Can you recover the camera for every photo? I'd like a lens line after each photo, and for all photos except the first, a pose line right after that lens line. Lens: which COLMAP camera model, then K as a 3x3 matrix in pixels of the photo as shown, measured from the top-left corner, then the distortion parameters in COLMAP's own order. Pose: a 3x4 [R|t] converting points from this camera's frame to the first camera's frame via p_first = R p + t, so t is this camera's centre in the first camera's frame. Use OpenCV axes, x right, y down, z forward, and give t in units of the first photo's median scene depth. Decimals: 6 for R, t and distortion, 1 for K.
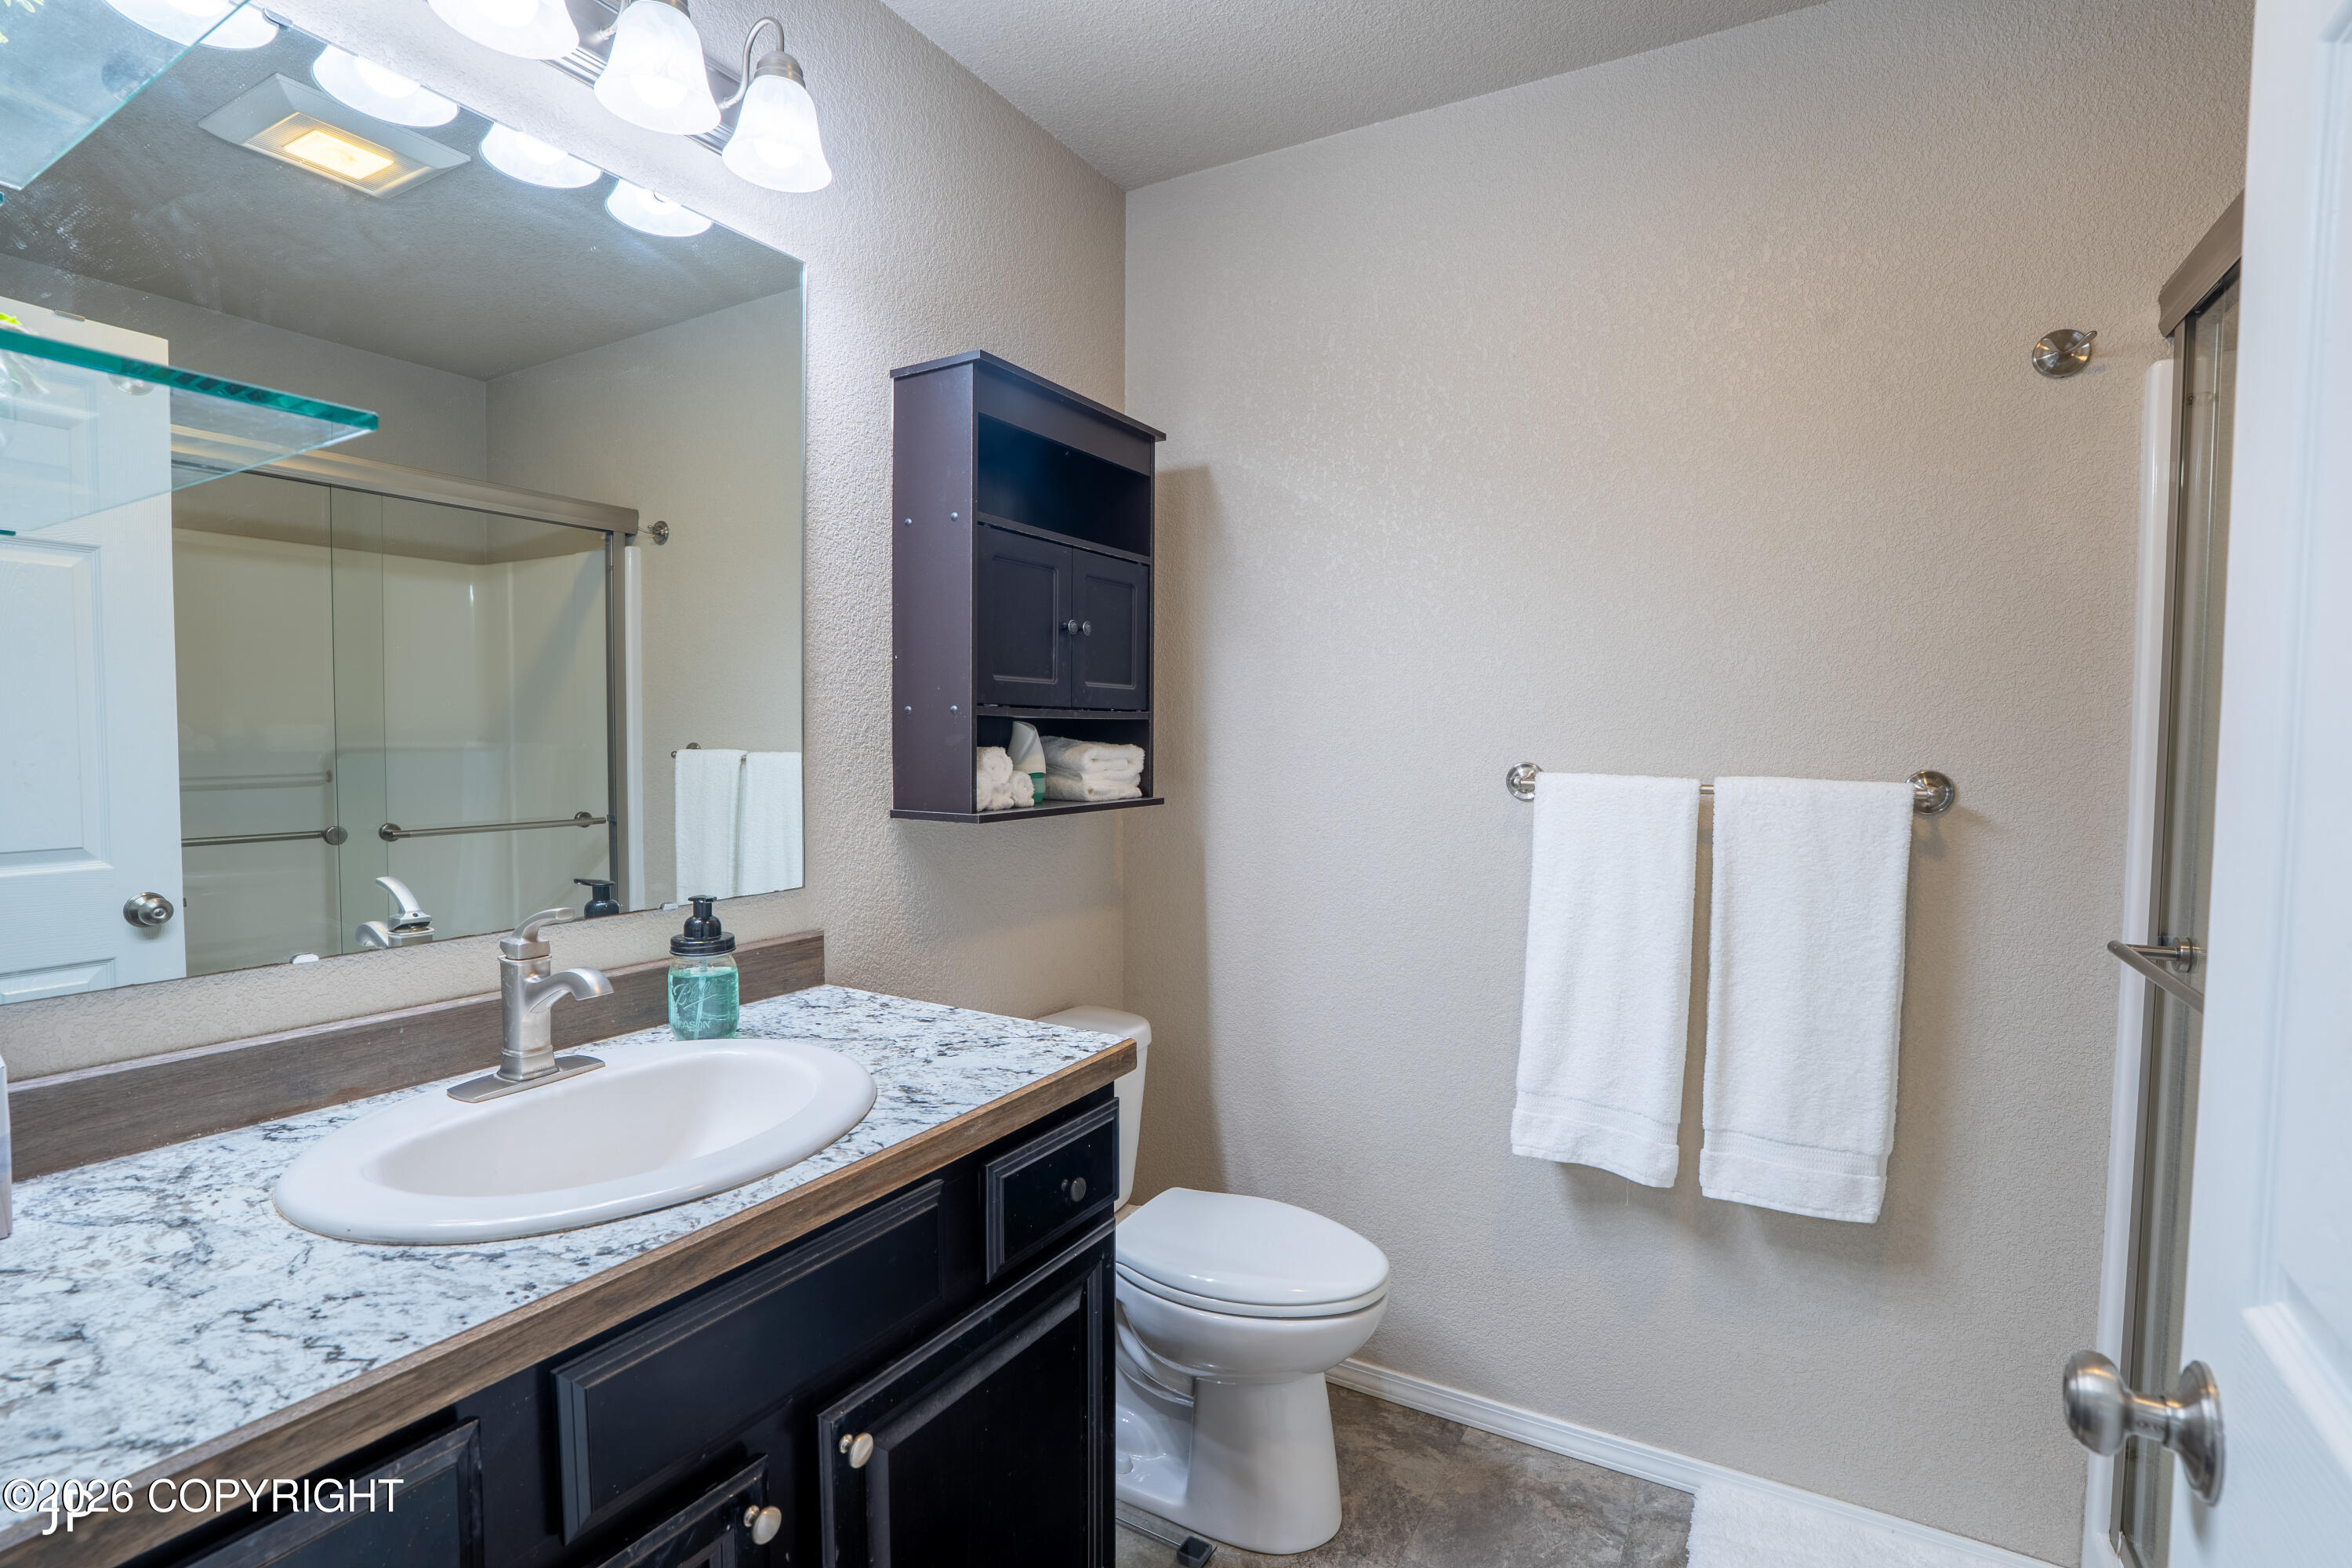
lens RADIAL K [[1121.6, 0, 1179.9], [0, 1121.6, 793.8], [0, 0, 1]] dist [-0.069318, 0.028214]
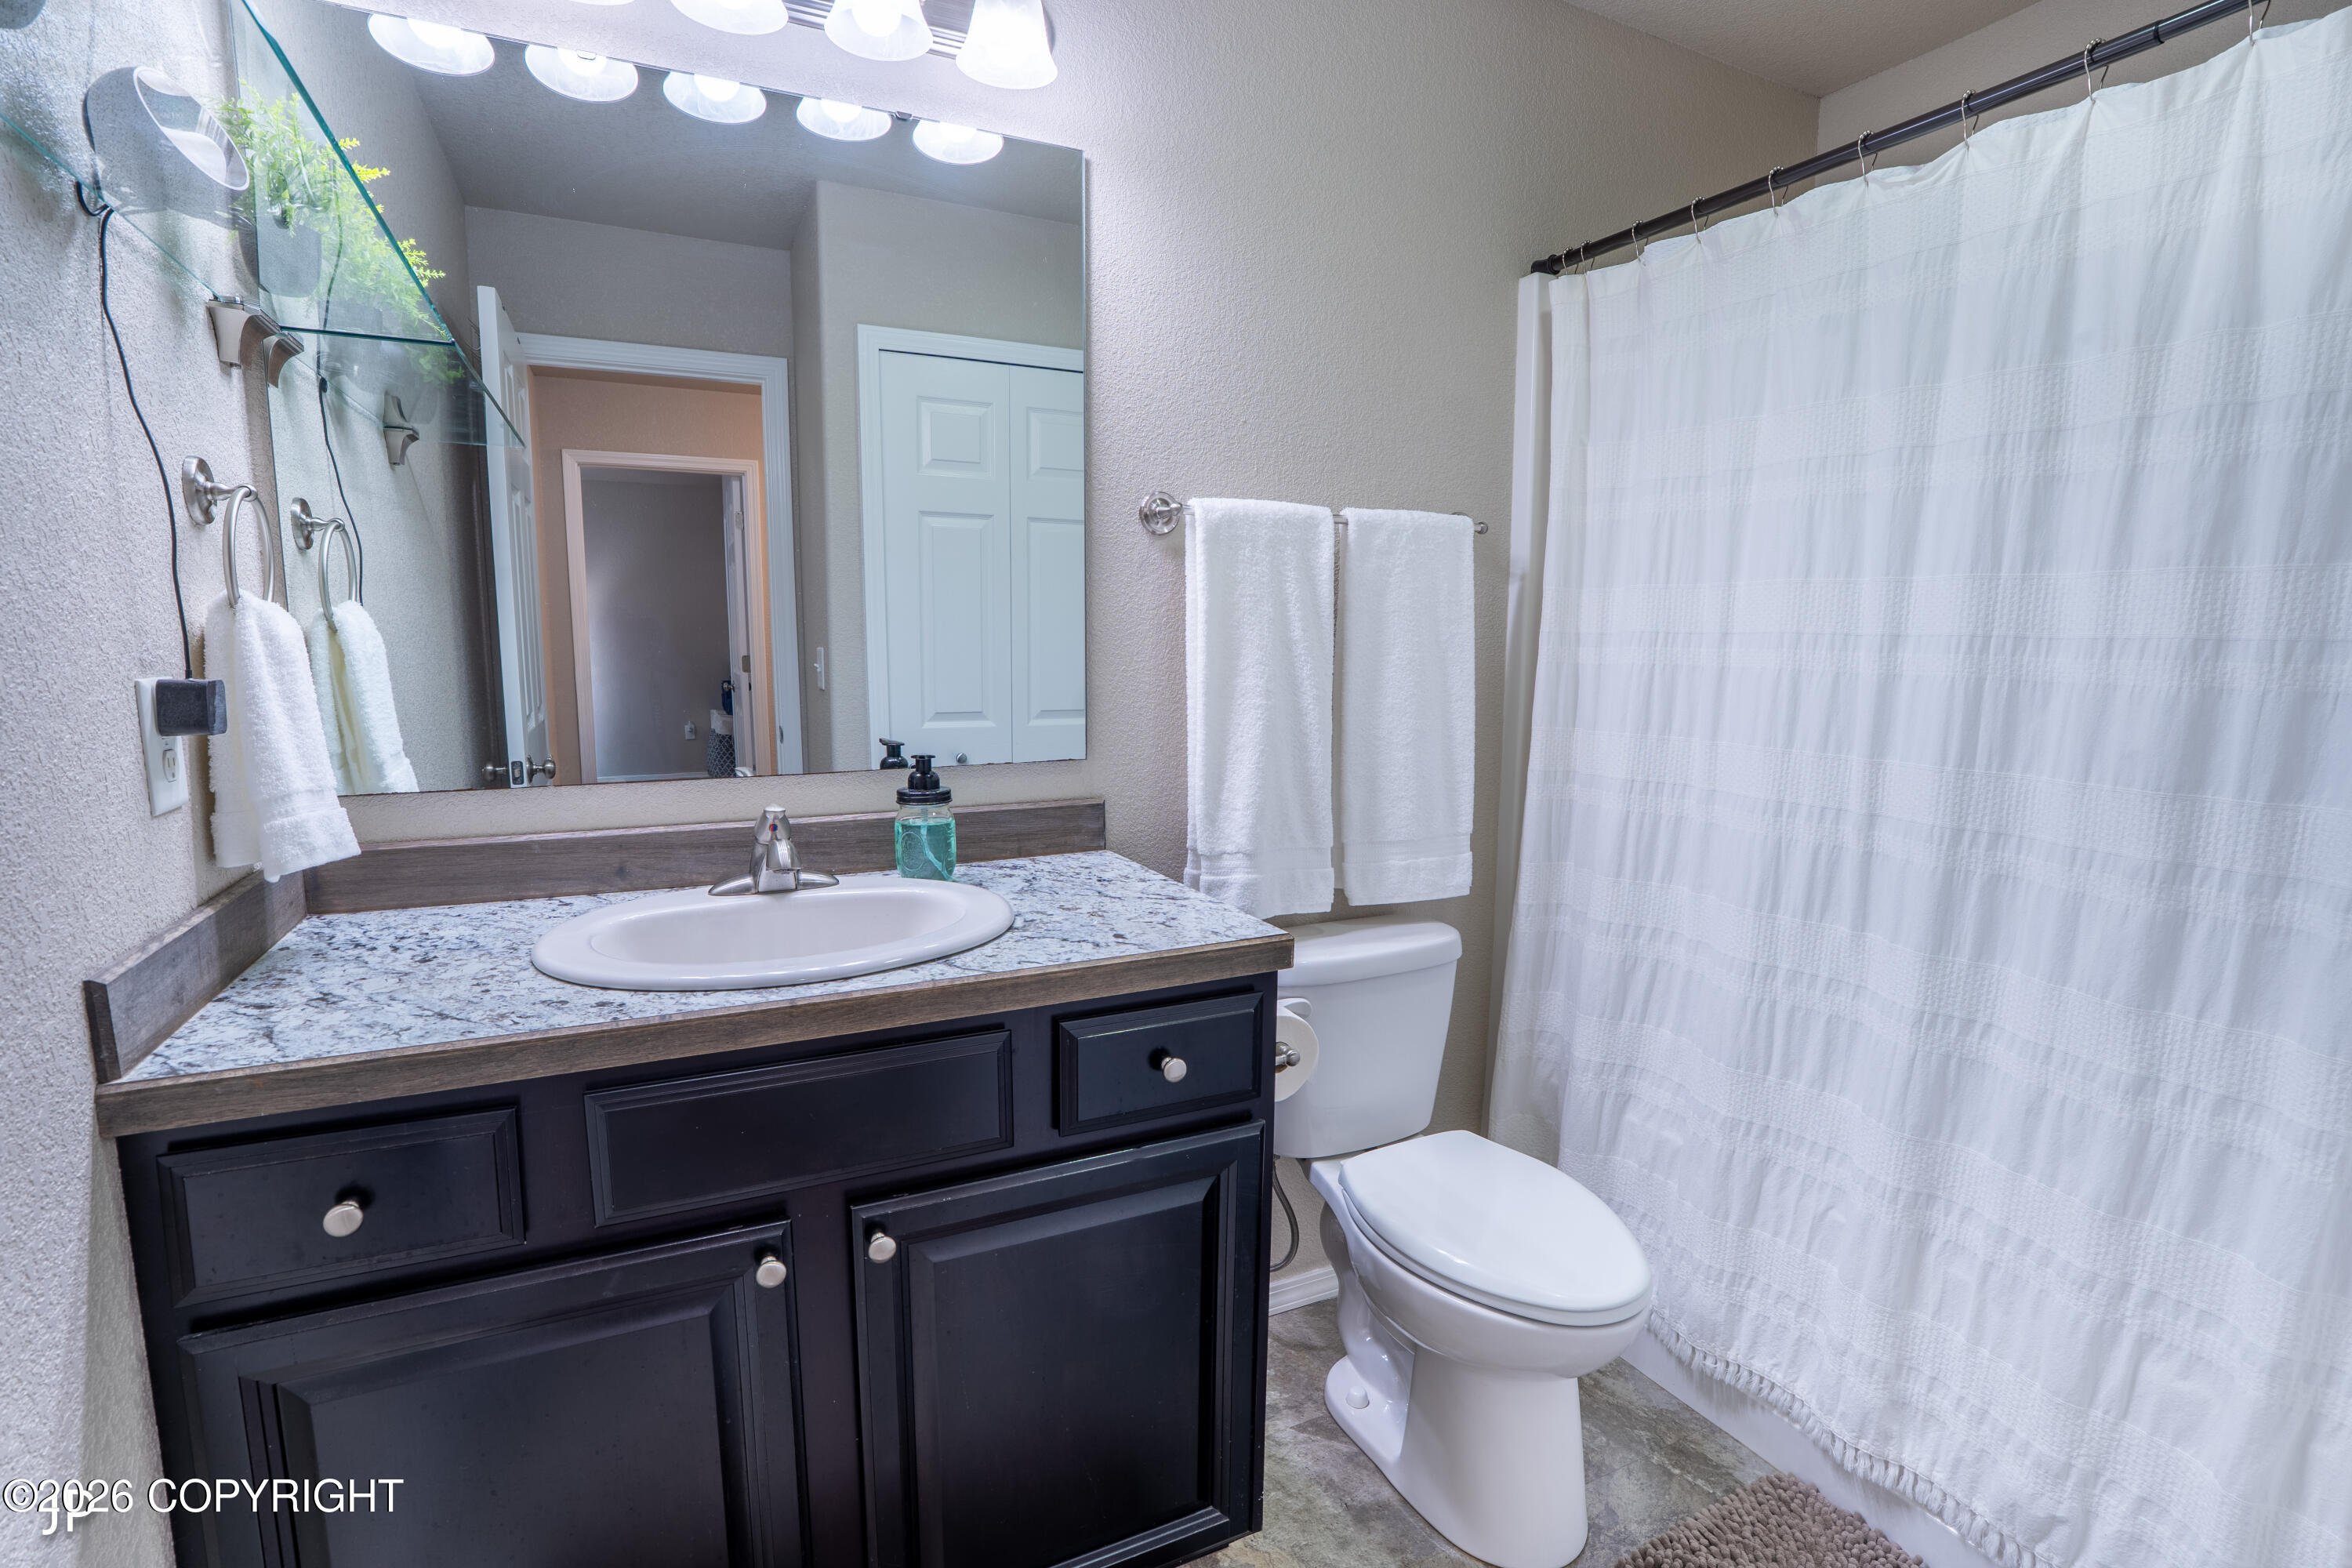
lens RADIAL K [[1121.6, 0, 1179.9], [0, 1121.6, 793.8], [0, 0, 1]] dist [-0.069318, 0.028214]
pose [[0.794349, 0.066229, -0.603841, 0.468310], [-0.013962, 0.995767, 0.090849, 0.023747], [0.607302, -0.063735, 0.791911, 0.248277]]
